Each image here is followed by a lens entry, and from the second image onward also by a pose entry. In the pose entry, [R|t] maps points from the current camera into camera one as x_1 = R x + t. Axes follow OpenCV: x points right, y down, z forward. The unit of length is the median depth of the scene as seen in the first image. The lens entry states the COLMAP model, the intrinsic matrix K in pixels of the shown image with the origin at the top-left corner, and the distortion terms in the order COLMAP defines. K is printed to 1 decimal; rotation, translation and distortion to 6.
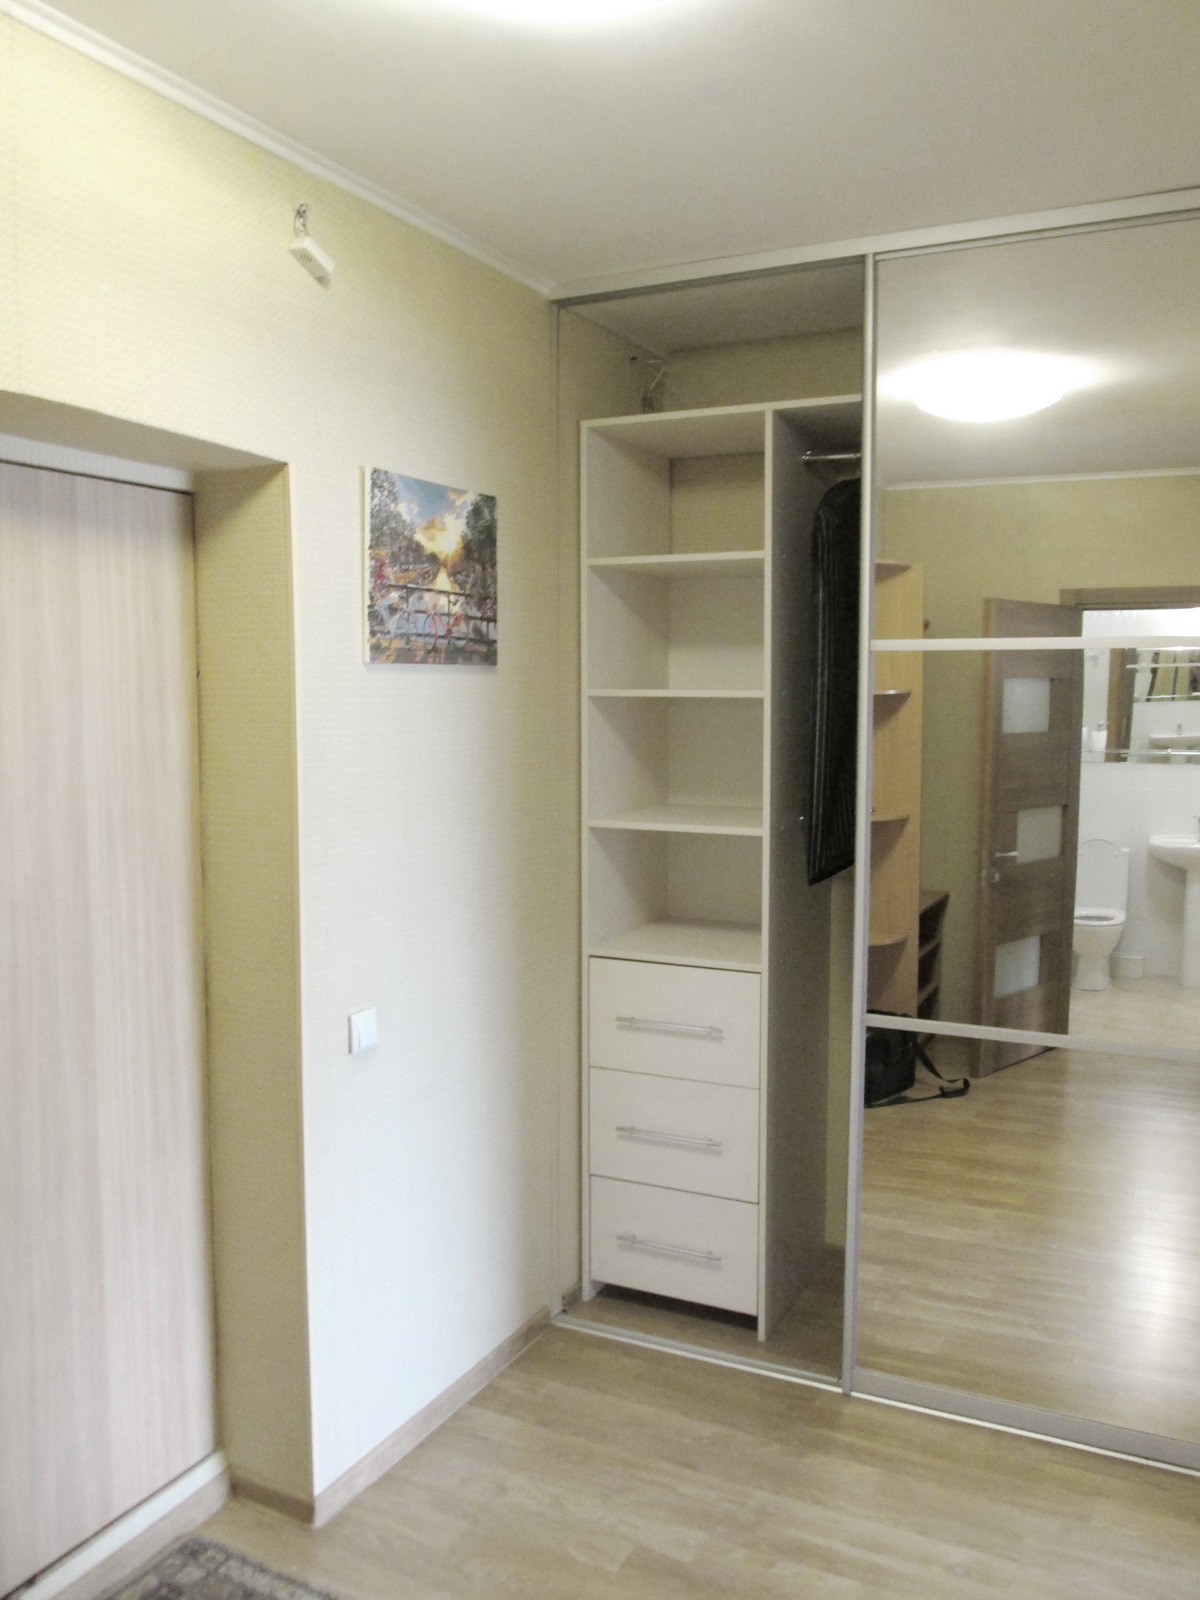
lens RADIAL K [[1322.8, 0, 610.3], [0, 1322.8, 801.1], [0, 0, 1]] dist [-0.039207, 0.016752]
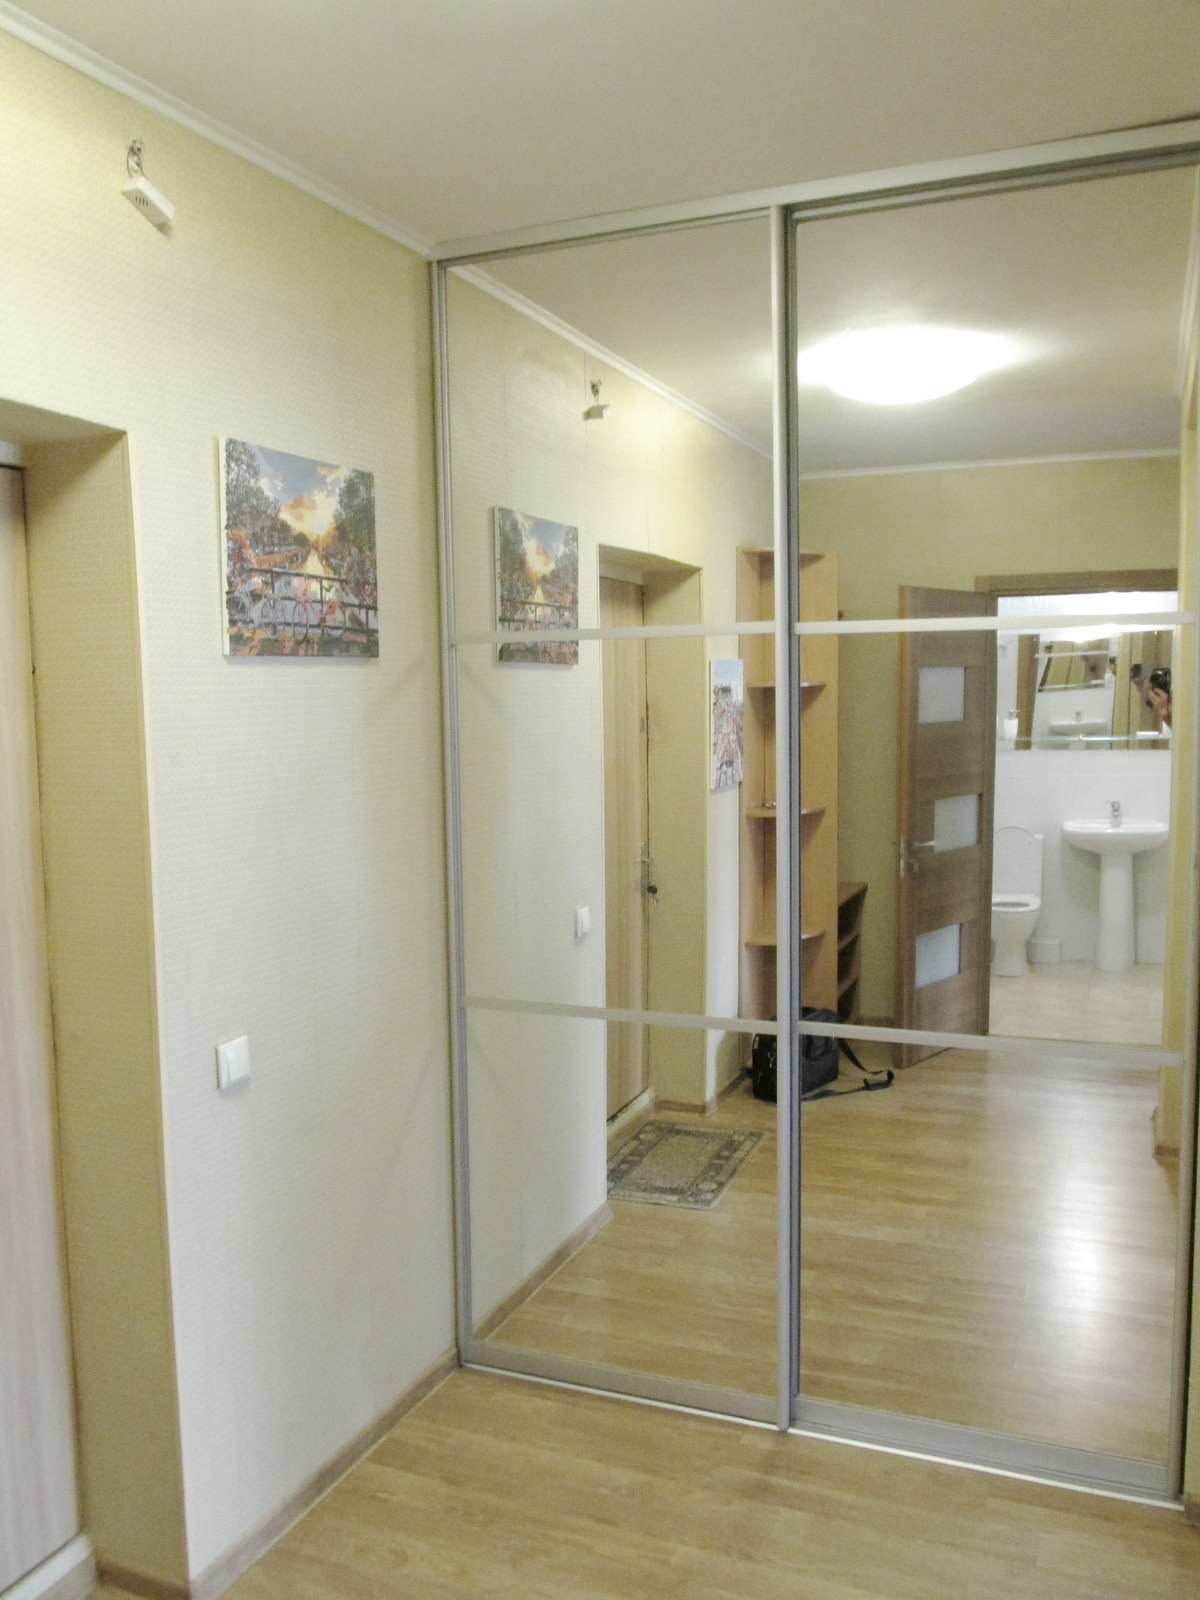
lens RADIAL K [[1321.0, 0, 613.6], [0, 1321.0, 799.6], [0, 0, 1]] dist [-0.033298, 0.005083]
pose [[0.997792, -0.023207, 0.062233, 0.019977], [0.023150, 0.999731, 0.001636, -0.001362], [-0.062255, -0.000192, 0.998060, 0.081588]]
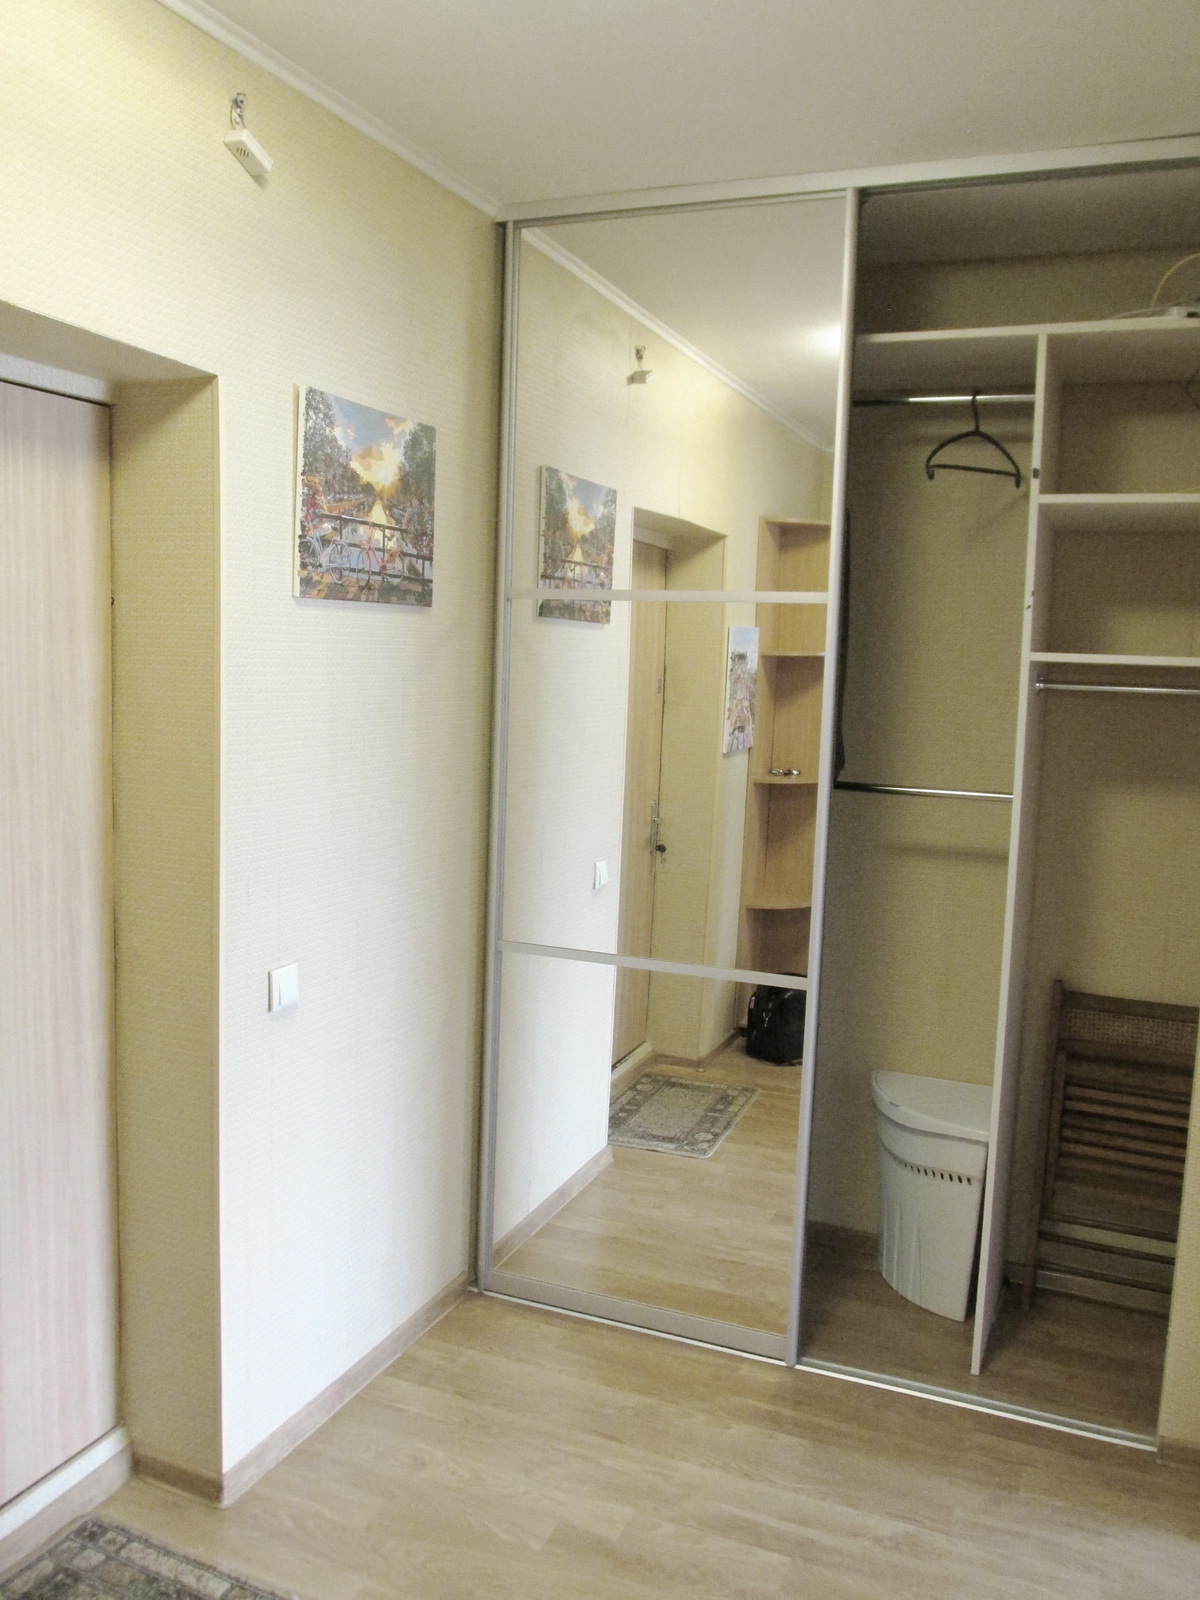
lens RADIAL K [[1321.0, 0, 613.6], [0, 1321.0, 799.6], [0, 0, 1]] dist [-0.033298, 0.005083]
pose [[0.996827, 0.026288, 0.075133, -0.025238], [-0.028624, 0.999135, 0.030177, 0.004054], [-0.074275, -0.032232, 0.996717, 0.044571]]
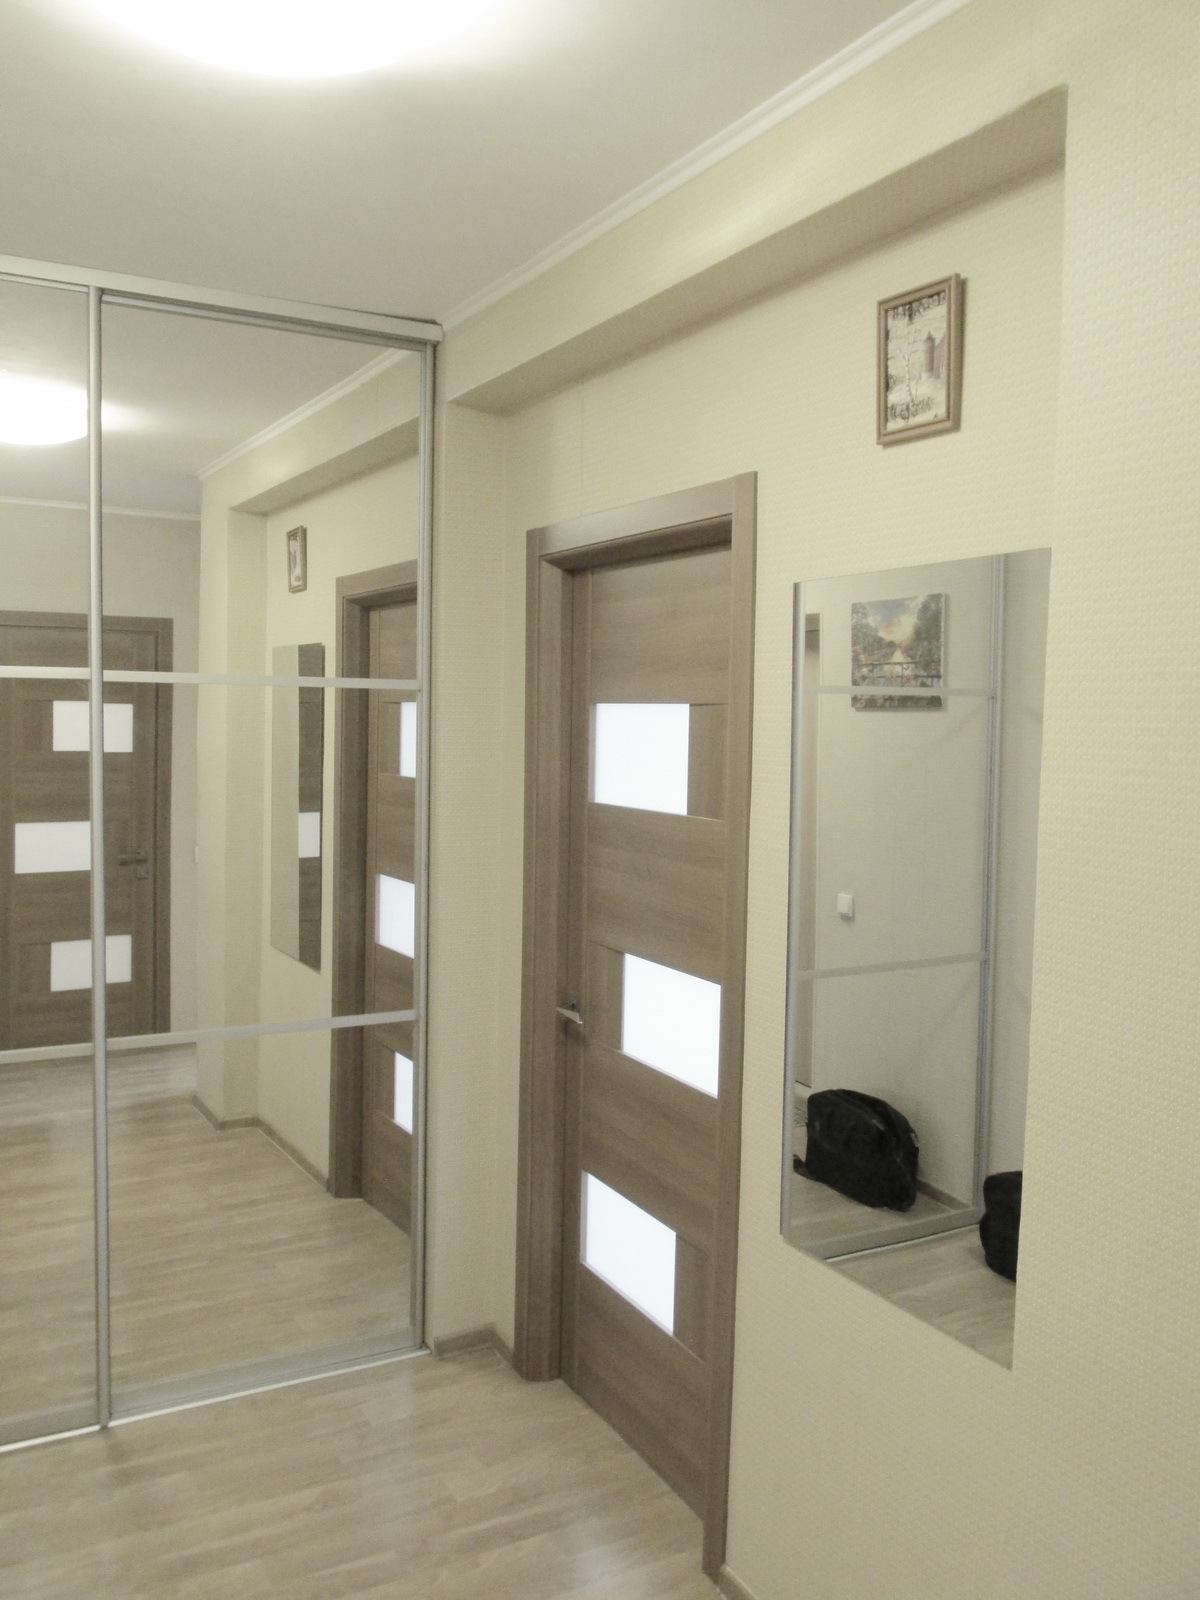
lens RADIAL K [[1322.8, 0, 610.3], [0, 1322.8, 801.1], [0, 0, 1]] dist [-0.039207, 0.016752]
pose [[-0.566987, 0.036003, -0.822940, 1.469117], [-0.087661, 0.990734, 0.103740, -0.131173], [0.819049, 0.130959, -0.558577, 1.691096]]
